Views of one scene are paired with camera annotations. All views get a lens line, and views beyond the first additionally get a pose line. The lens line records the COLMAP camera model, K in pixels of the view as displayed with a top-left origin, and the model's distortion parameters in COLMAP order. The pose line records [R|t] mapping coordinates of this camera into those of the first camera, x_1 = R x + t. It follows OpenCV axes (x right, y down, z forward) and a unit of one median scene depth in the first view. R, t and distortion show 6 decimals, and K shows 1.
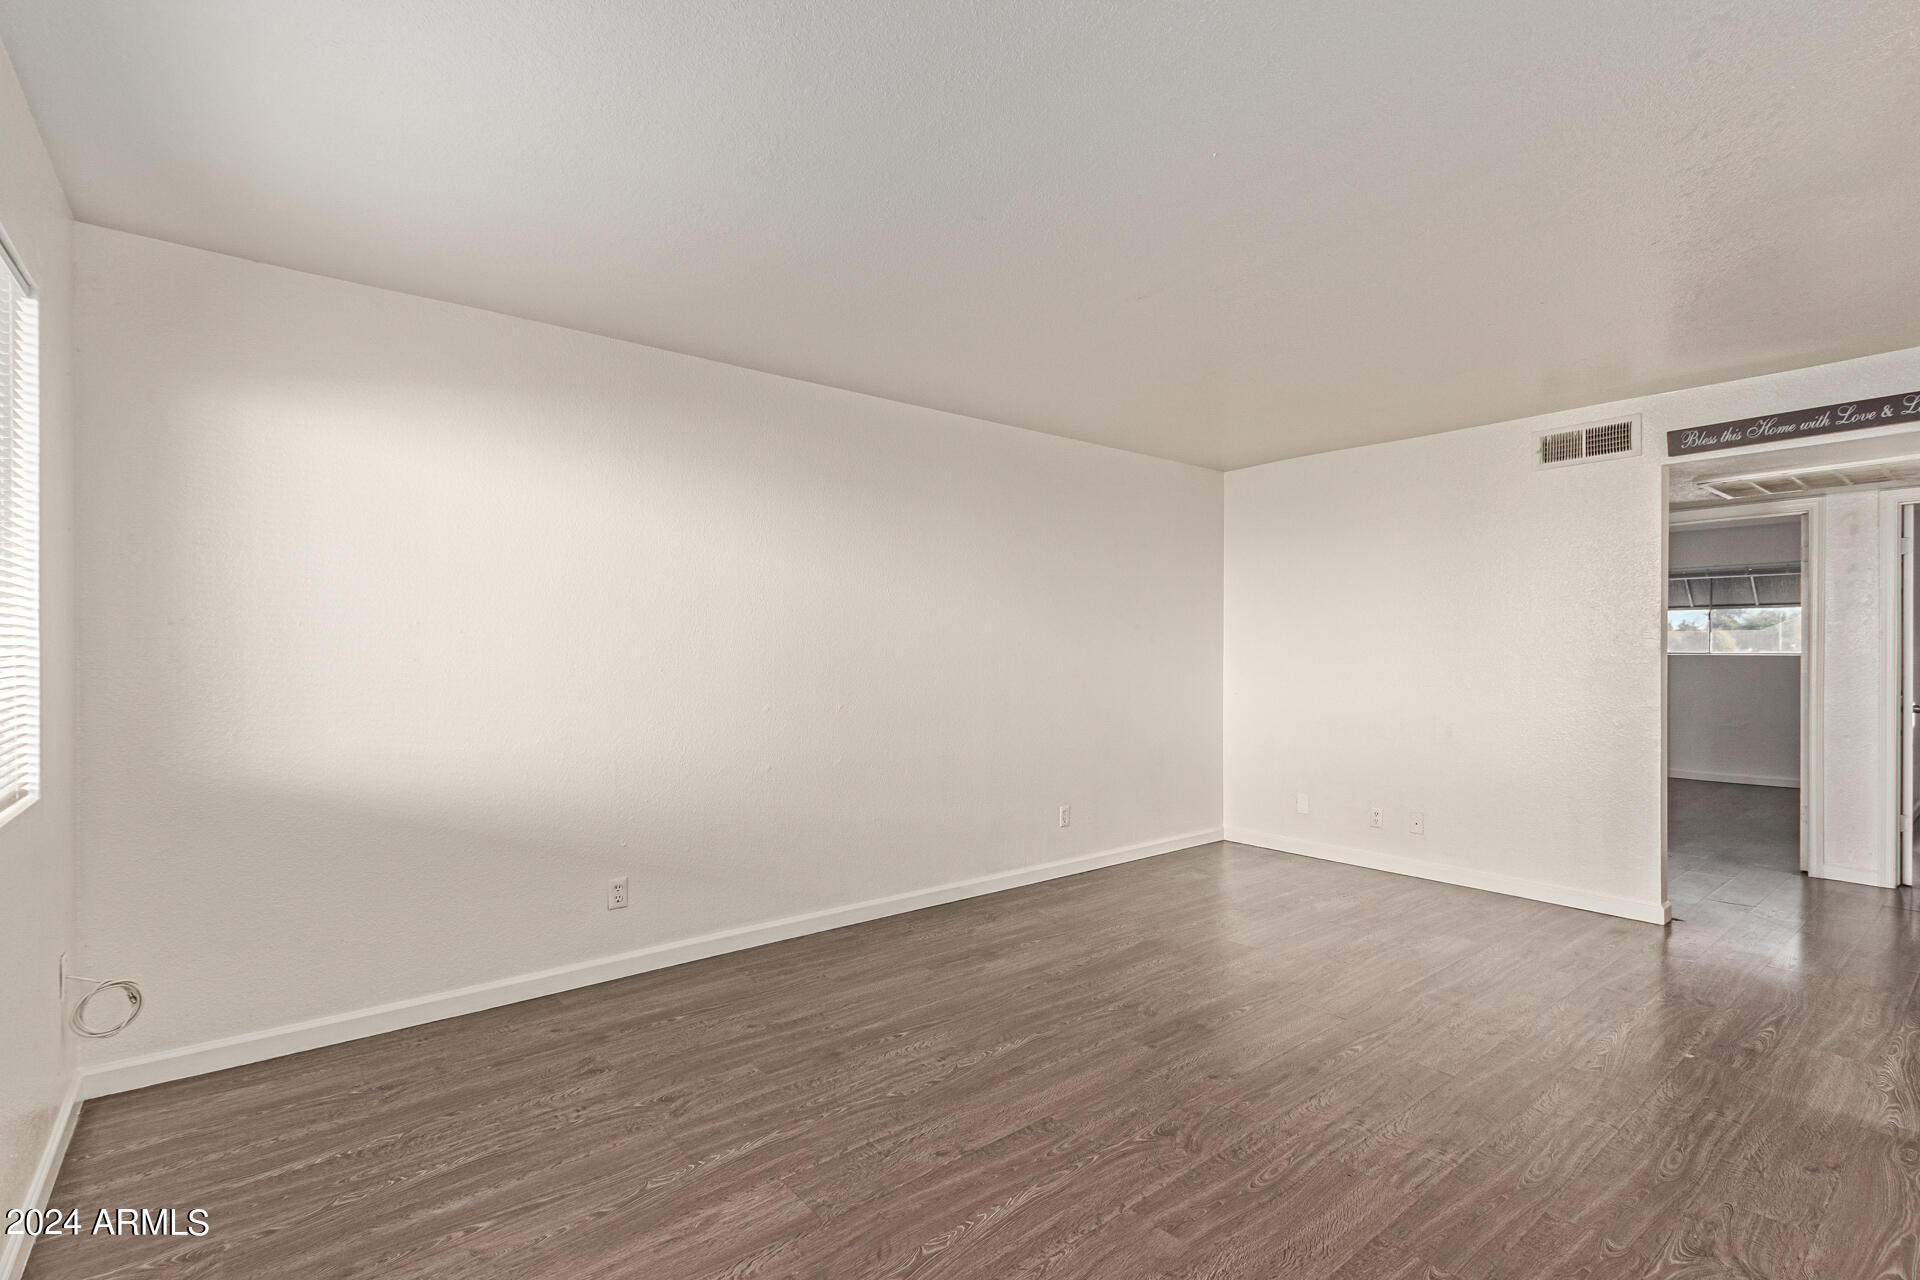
lens RADIAL K [[880.2, 0, 965.3], [0, 880.2, 654.7], [0, 0, 1]] dist [0.007468, -0.000613]
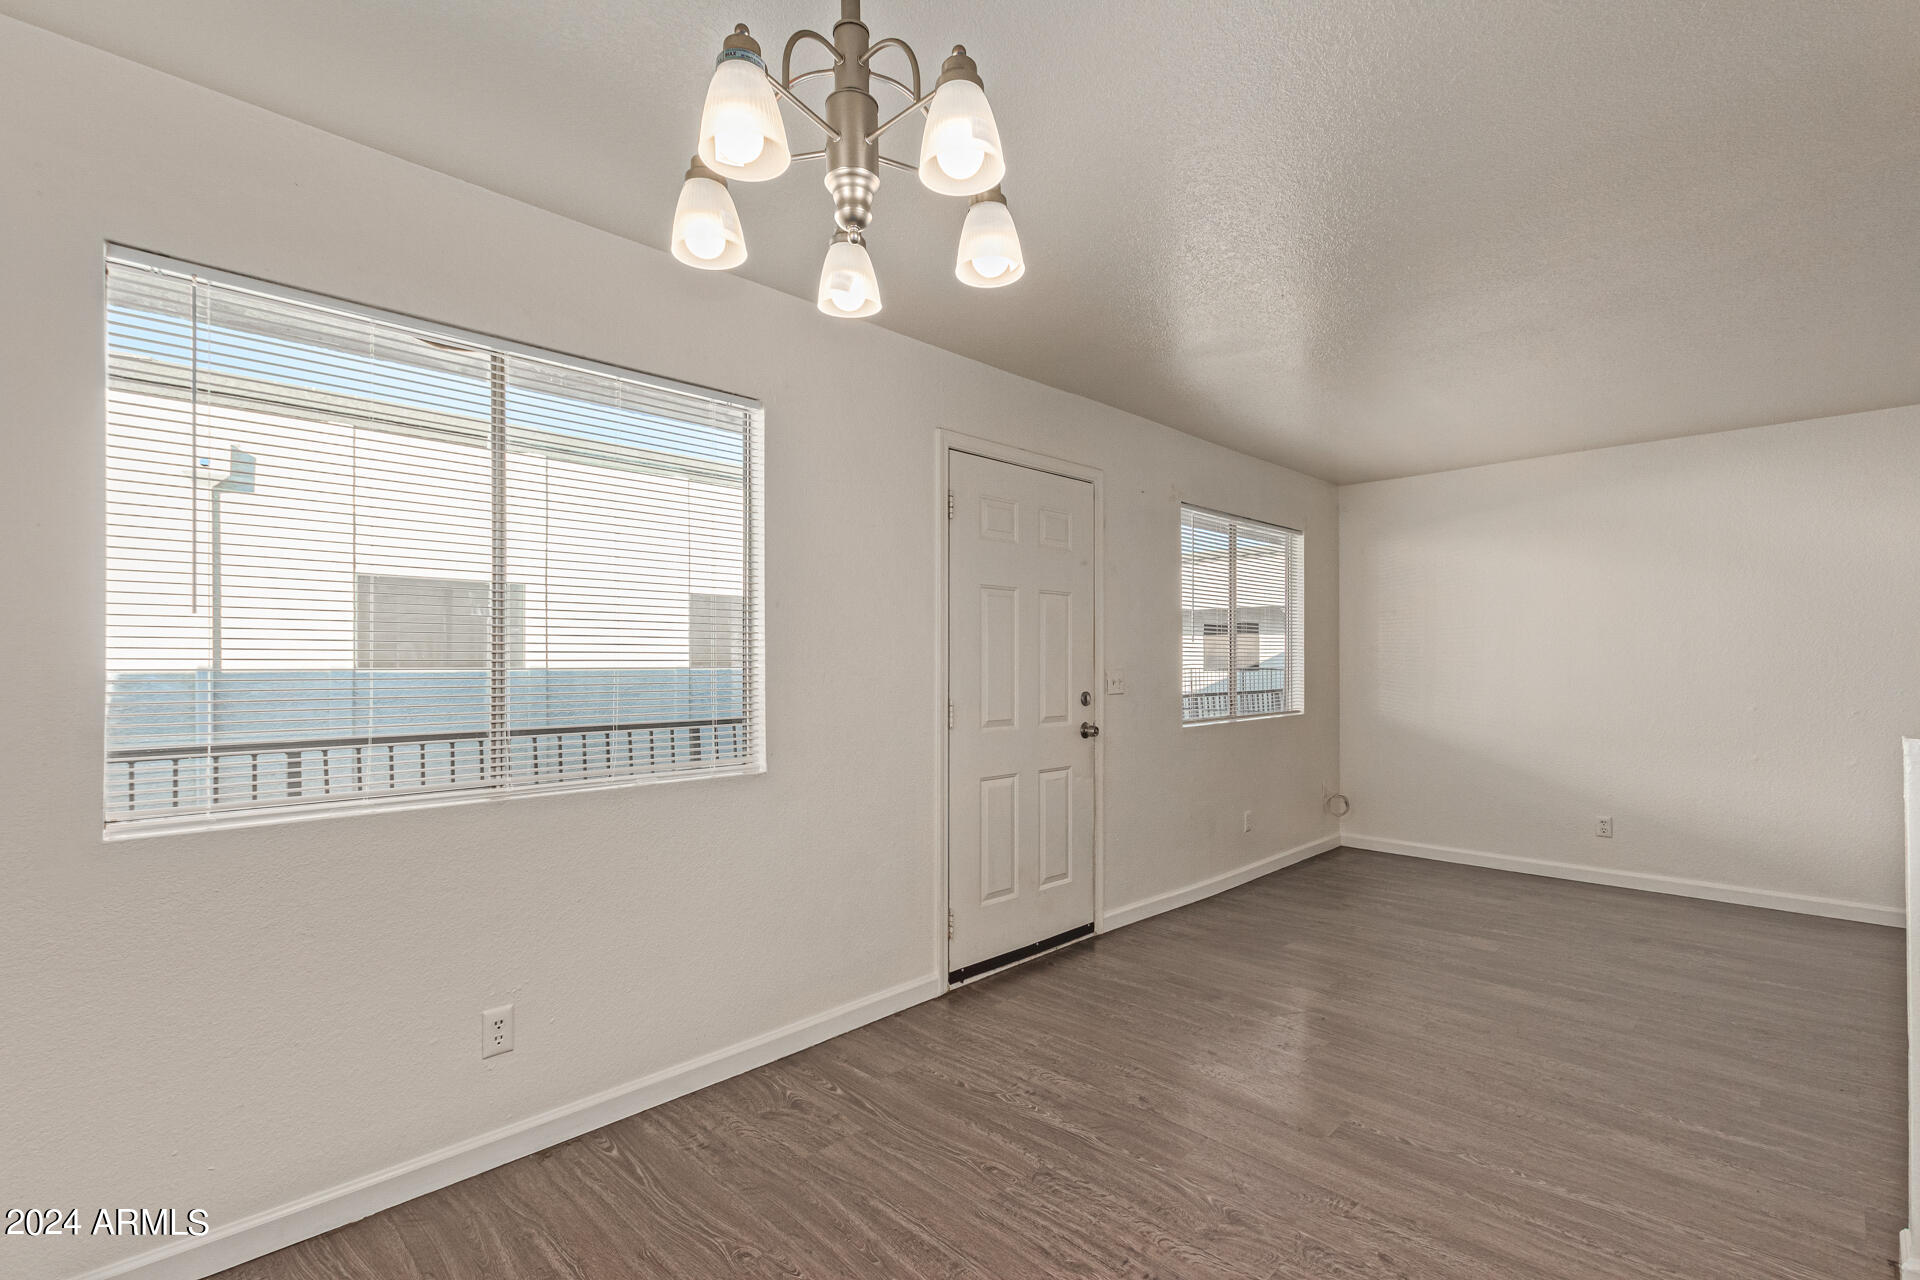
lens RADIAL K [[880.2, 0, 965.3], [0, 880.2, 654.7], [0, 0, 1]] dist [0.007468, -0.000613]
pose [[0.111361, -0.004388, -0.993770, 0.982016], [-0.003117, 0.999984, -0.004765, -0.003378], [0.993775, 0.003629, 0.111346, -0.223437]]
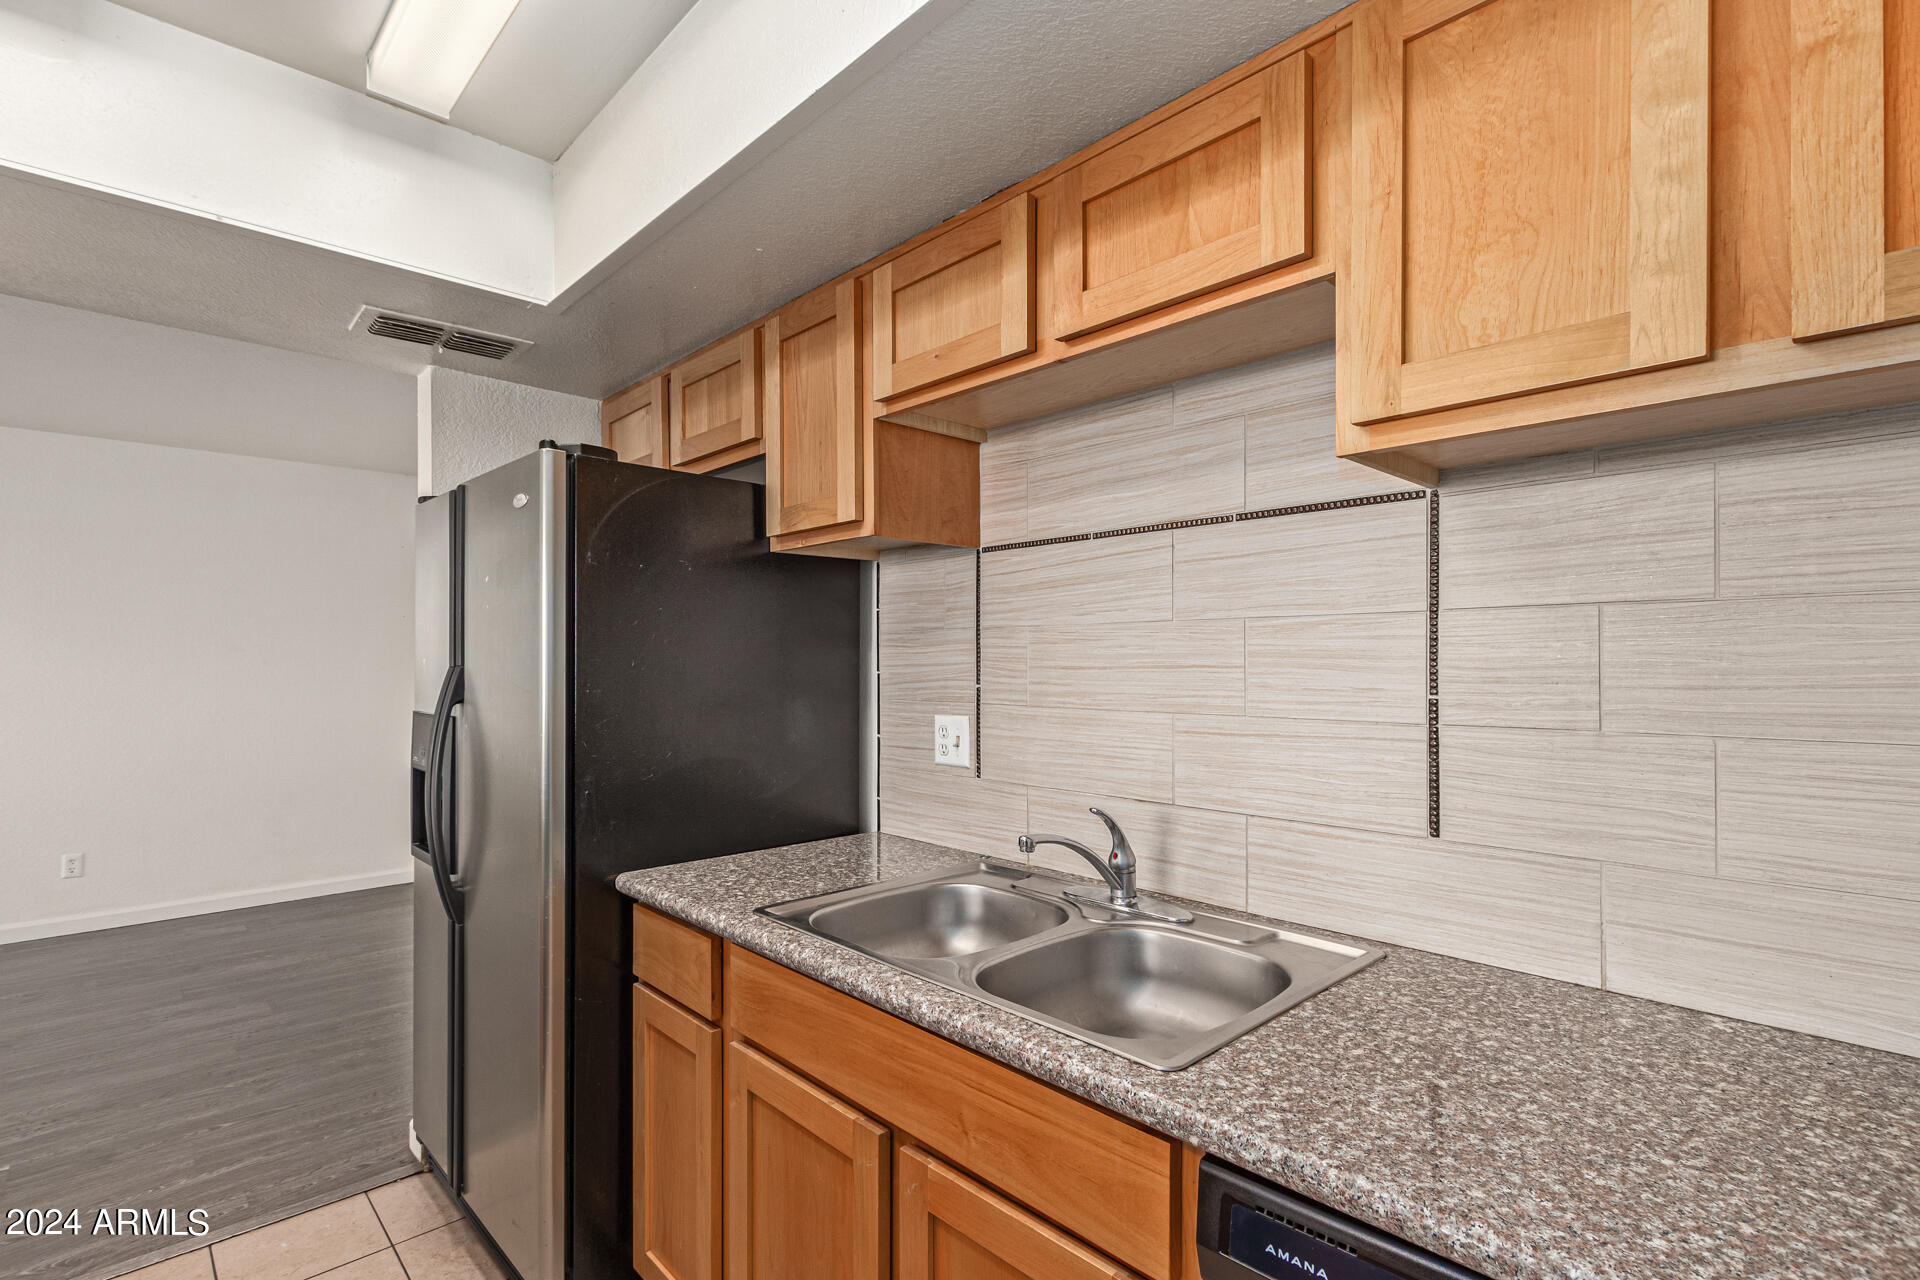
lens RADIAL K [[899.7, 0, 964.7], [0, 899.7, 657.3], [0, 0, 1]] dist [0.005910, -0.000369]
pose [[0.997034, -0.001158, 0.076959, 1.398420], [0.001737, 0.999971, -0.007464, -0.024006], [-0.076948, 0.007575, 0.997006, 0.051130]]
